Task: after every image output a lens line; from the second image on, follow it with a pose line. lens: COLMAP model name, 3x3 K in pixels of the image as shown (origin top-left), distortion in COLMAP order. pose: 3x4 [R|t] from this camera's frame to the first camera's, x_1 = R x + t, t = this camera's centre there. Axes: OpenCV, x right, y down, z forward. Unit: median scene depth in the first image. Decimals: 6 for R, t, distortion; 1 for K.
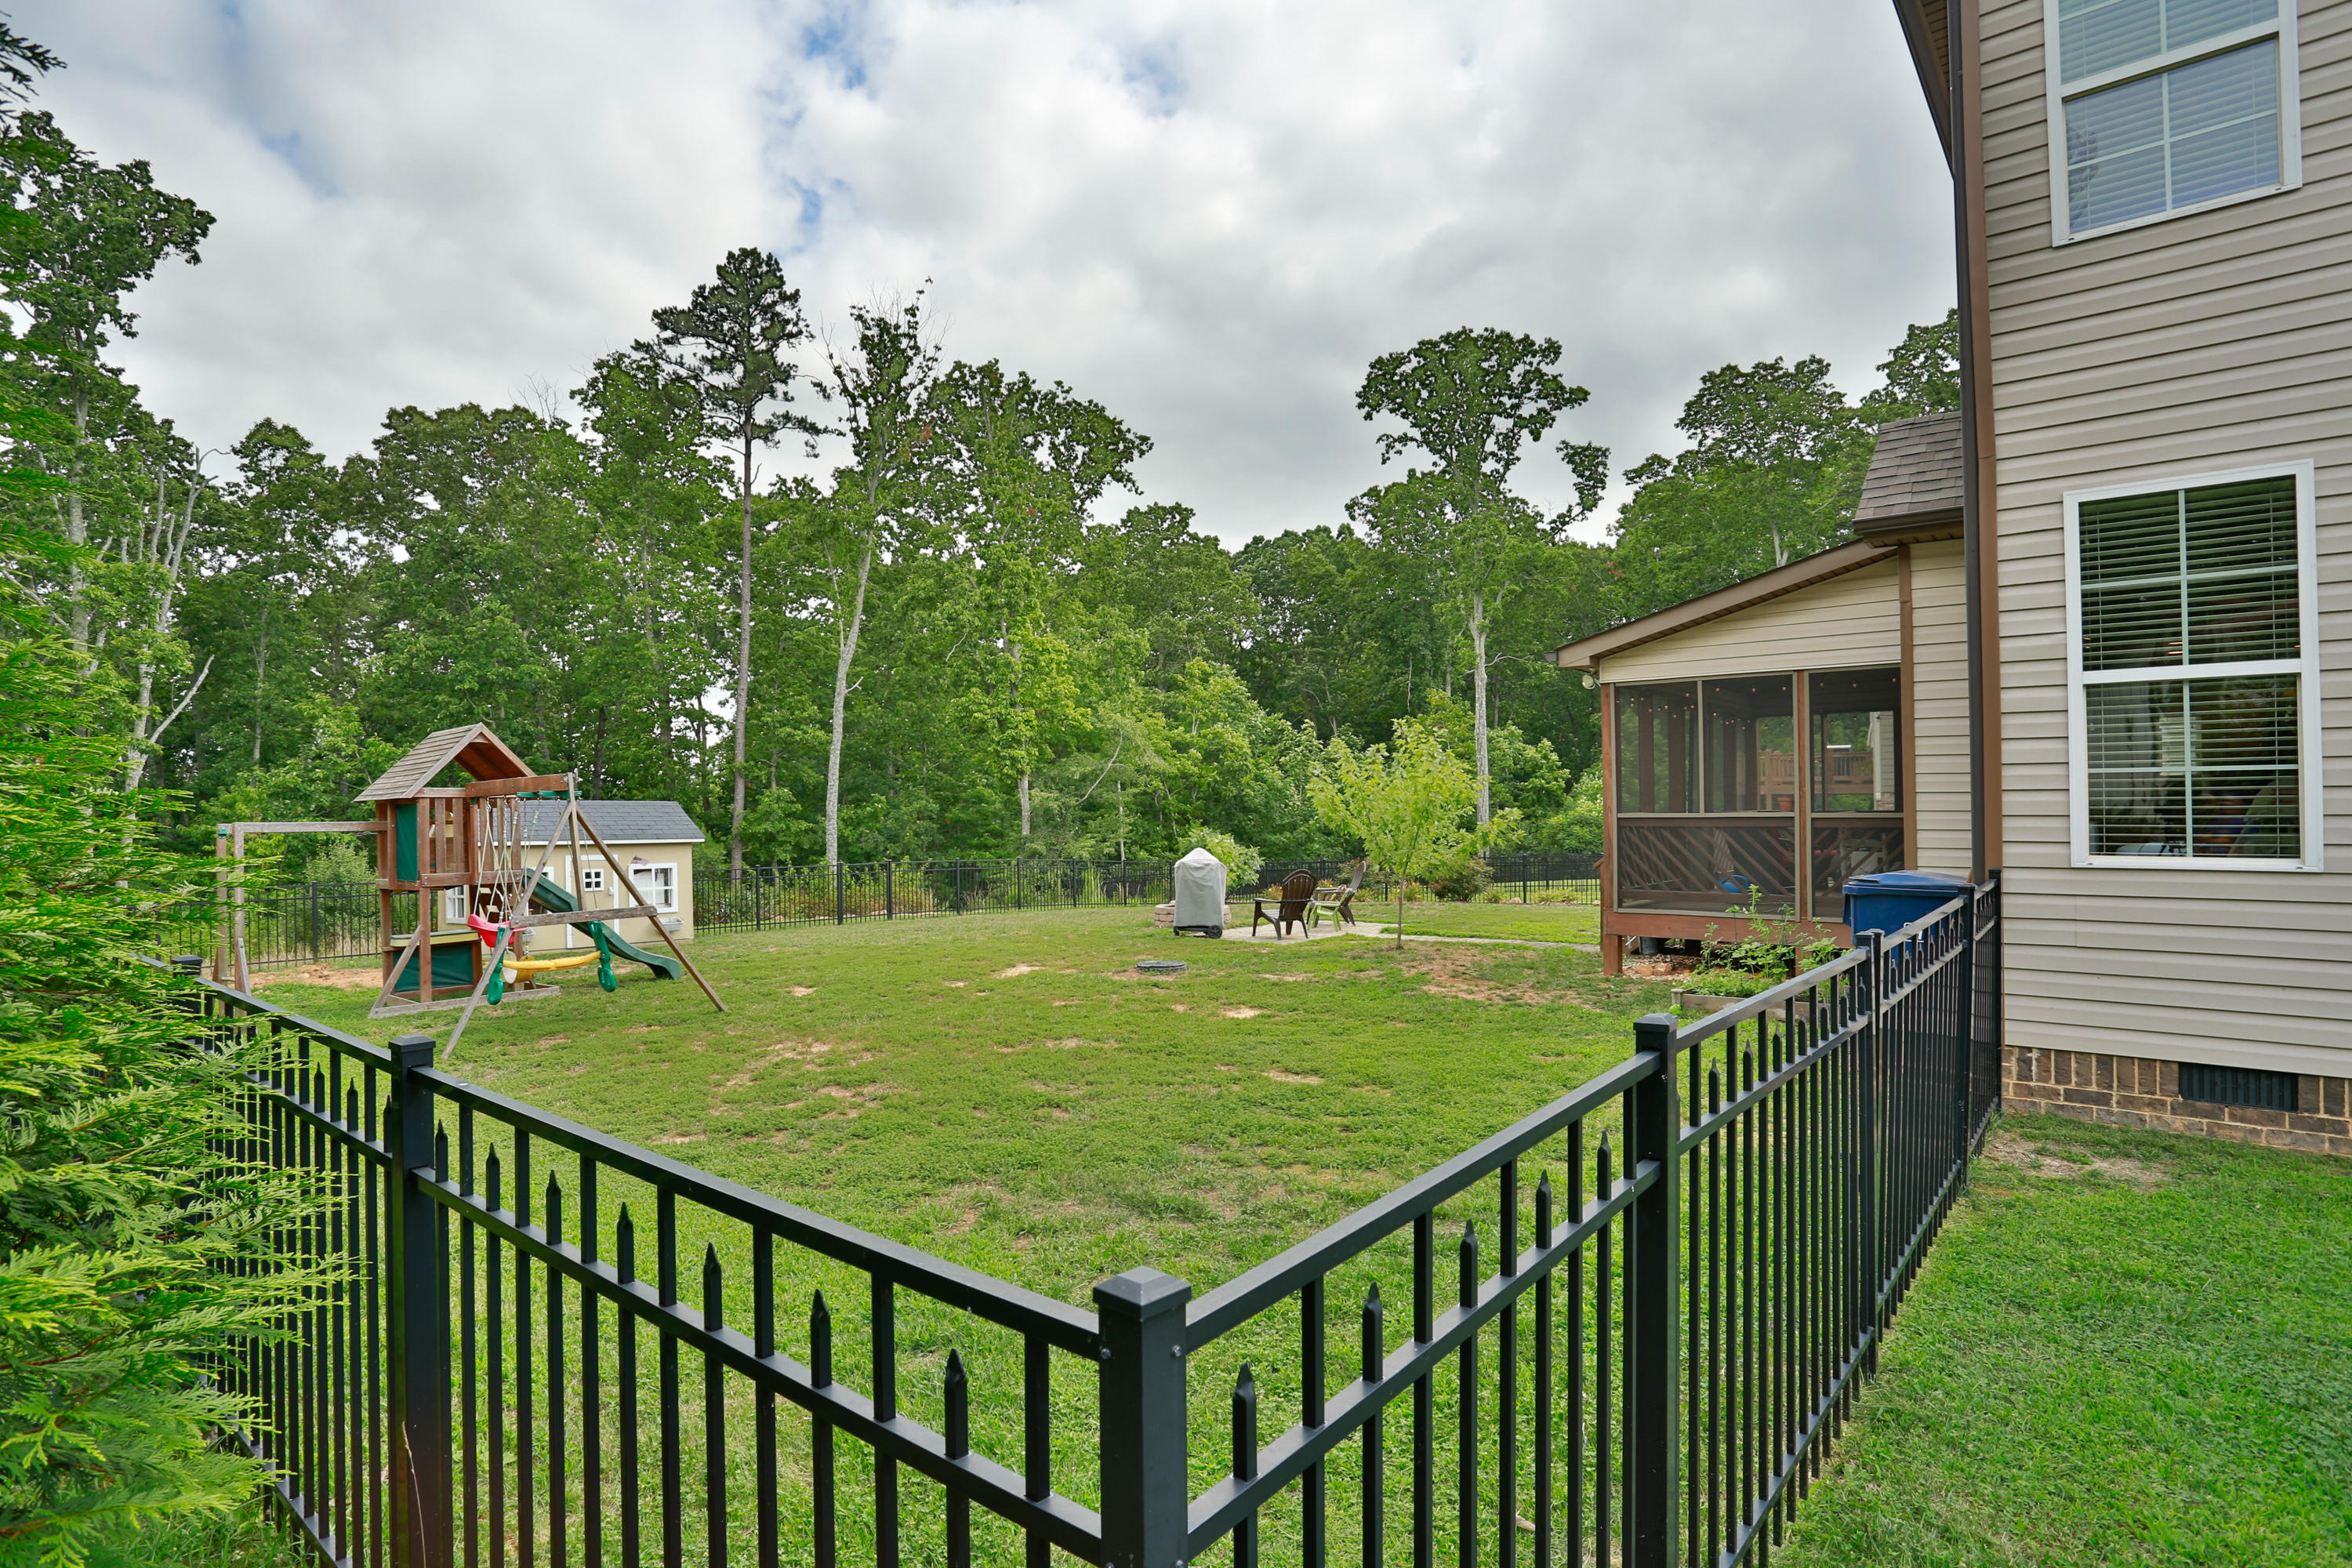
lens RADIAL K [[1209.8, 0, 1167.0], [0, 1209.8, 782.5], [0, 0, 1]] dist [-0.079994, 0.037208]
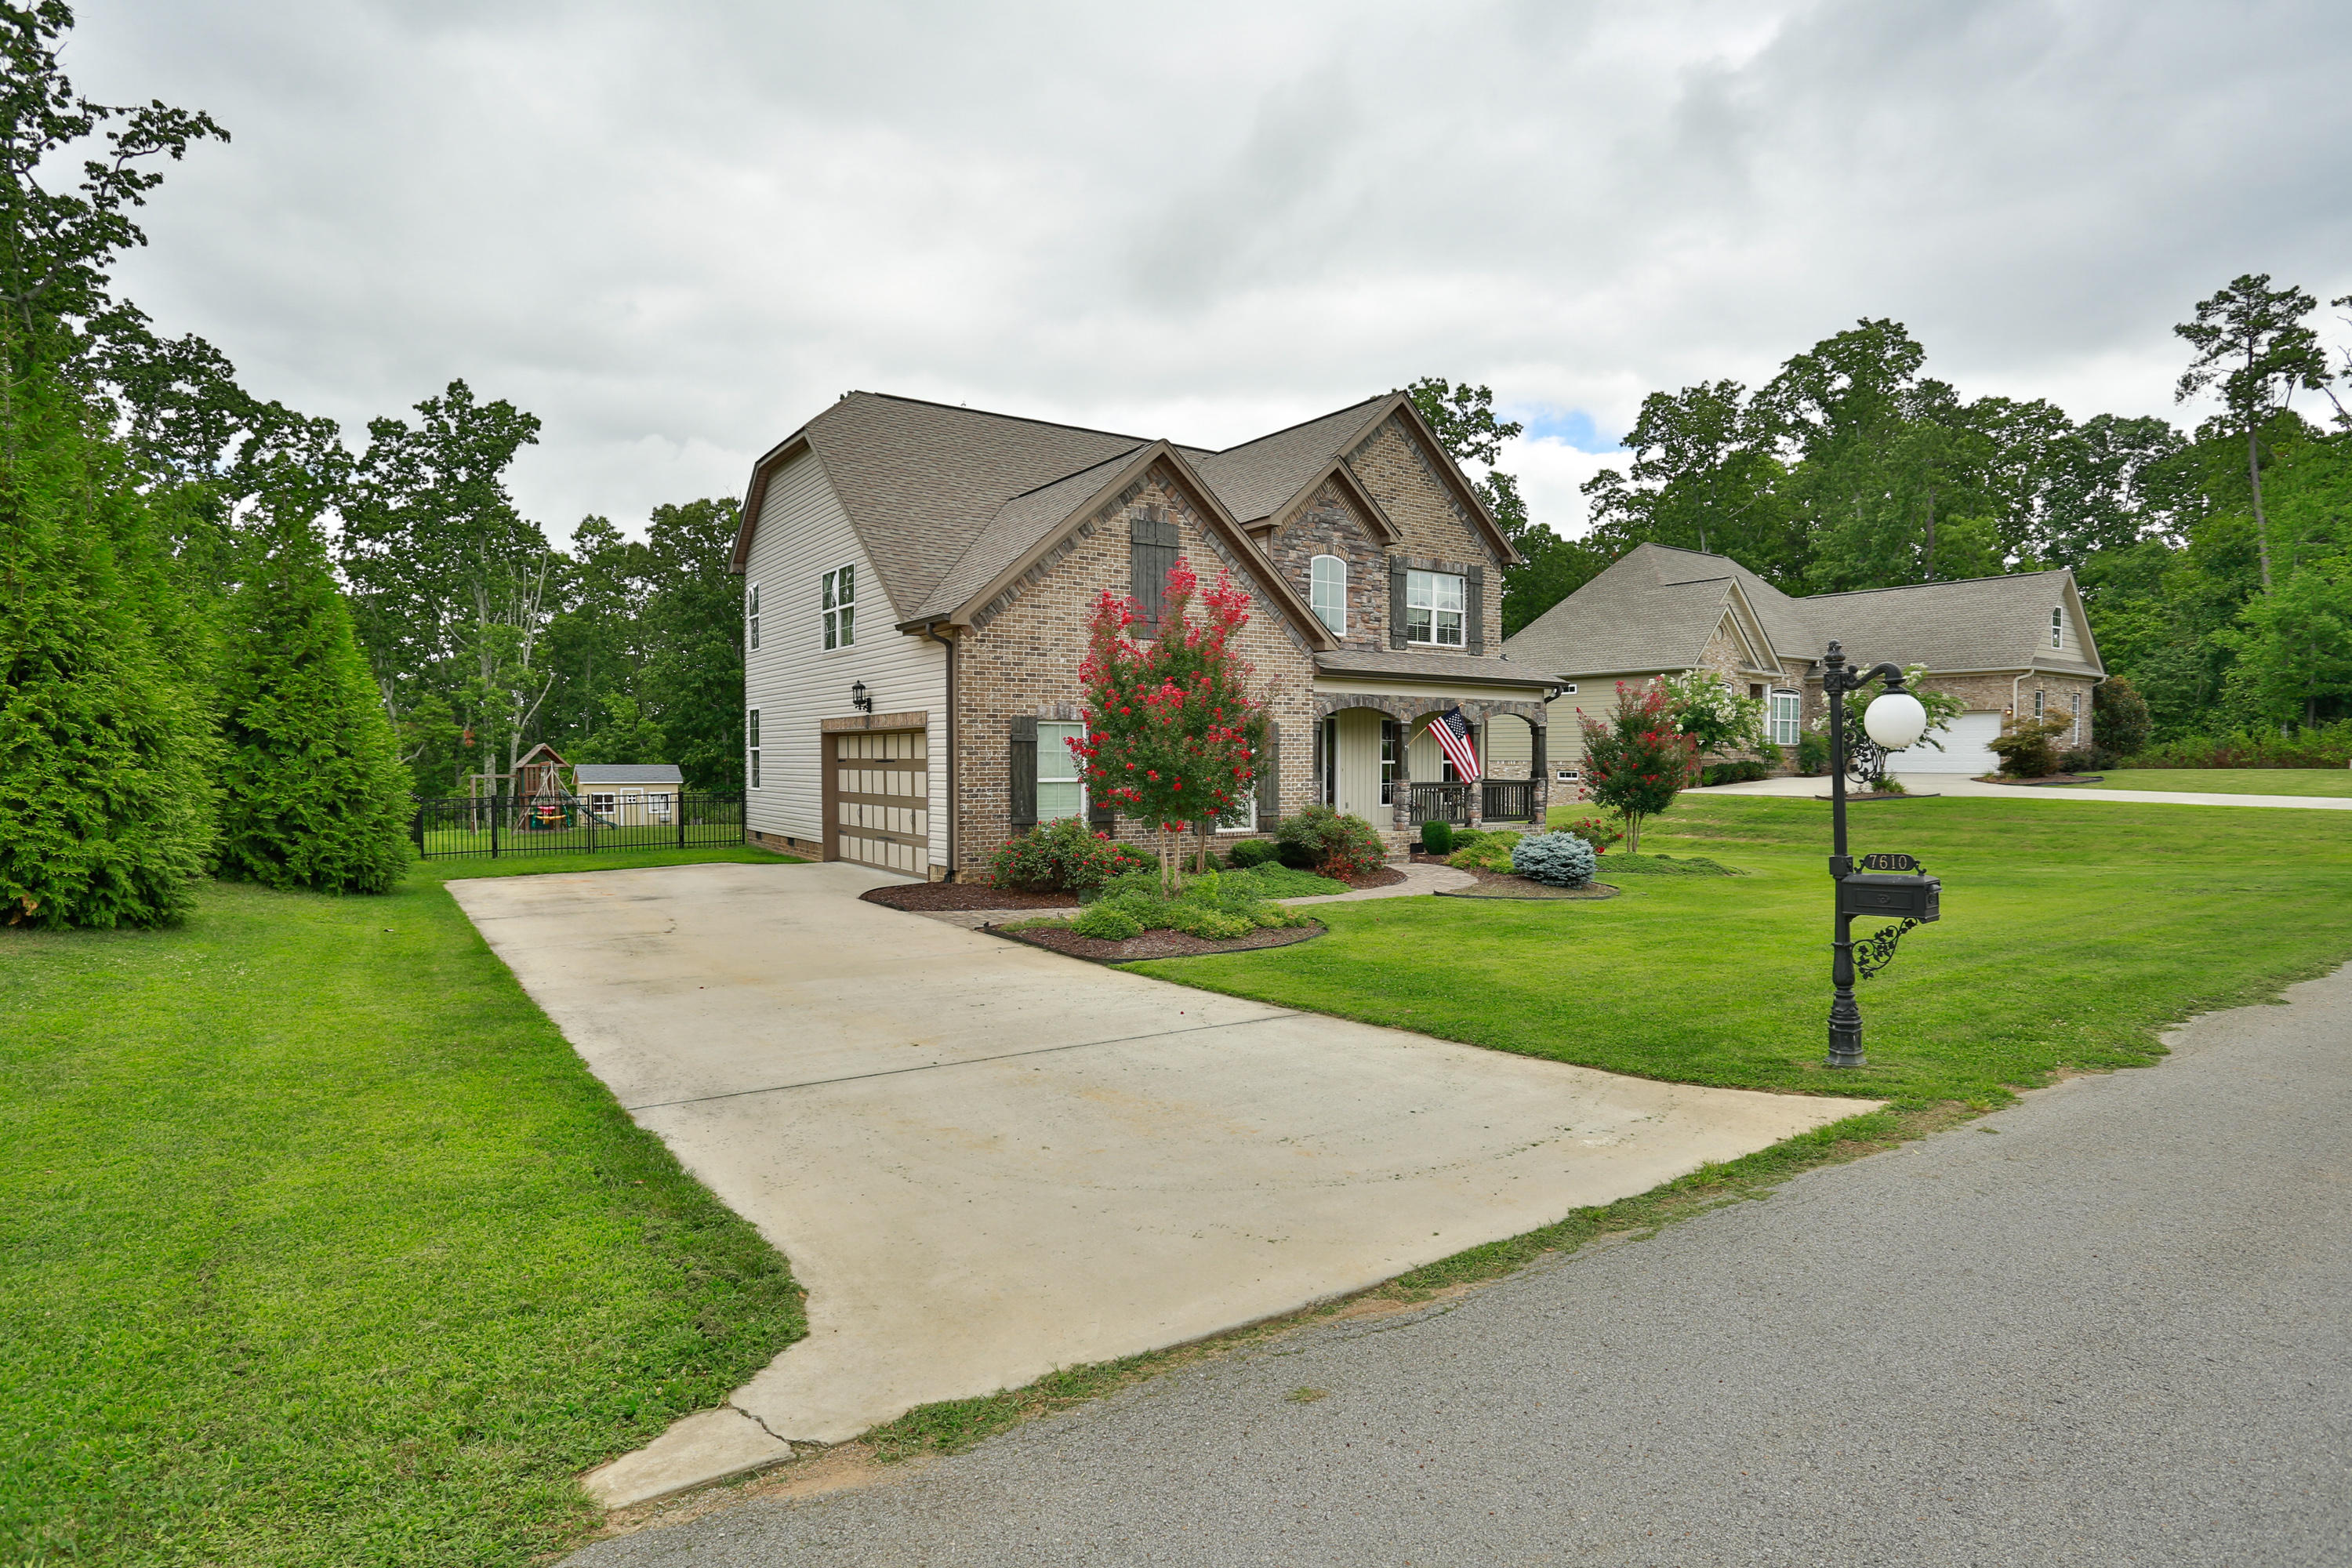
lens RADIAL K [[1209.8, 0, 1167.0], [0, 1209.8, 782.5], [0, 0, 1]] dist [-0.079994, 0.037208]
pose [[0.962655, 0.010853, -0.270515, 0.420054], [-0.000460, 0.999260, 0.038452, -0.013482], [0.270732, -0.036892, 0.961948, -0.347546]]
